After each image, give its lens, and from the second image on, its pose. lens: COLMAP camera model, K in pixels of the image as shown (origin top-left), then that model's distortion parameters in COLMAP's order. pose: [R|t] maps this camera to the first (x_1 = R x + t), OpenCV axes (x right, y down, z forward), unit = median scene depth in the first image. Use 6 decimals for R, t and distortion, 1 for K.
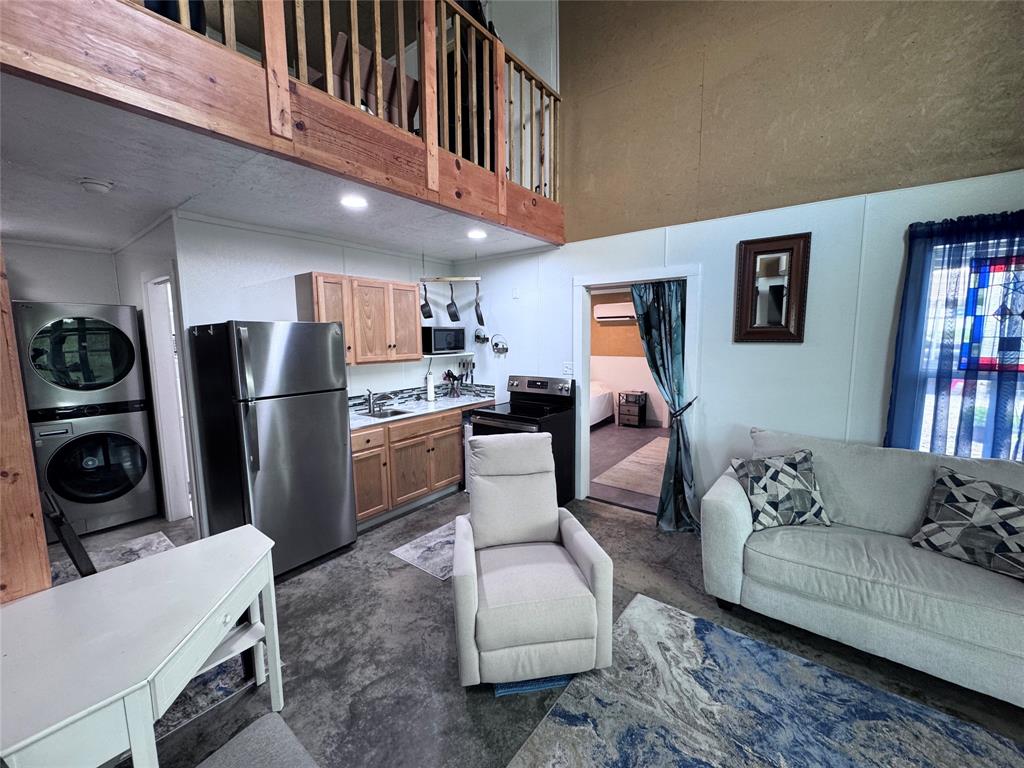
lens RADIAL K [[410.7, 0, 511.7], [0, 410.7, 383.4], [0, 0, 1]] dist [-0.002365, 0.000132]
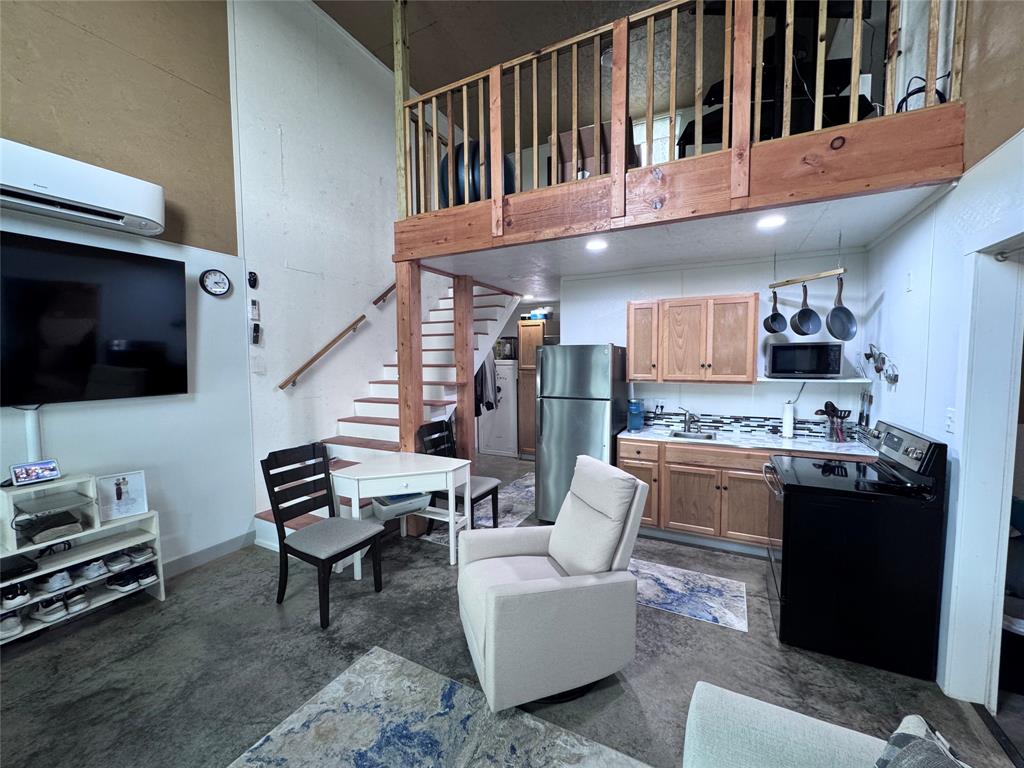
lens RADIAL K [[410.7, 0, 511.7], [0, 410.7, 383.4], [0, 0, 1]] dist [-0.002365, 0.000132]
pose [[0.175092, 0.072010, -0.981915, 0.881305], [-0.107566, 0.992751, 0.053623, -0.084009], [0.978658, 0.096232, 0.181569, 0.636915]]
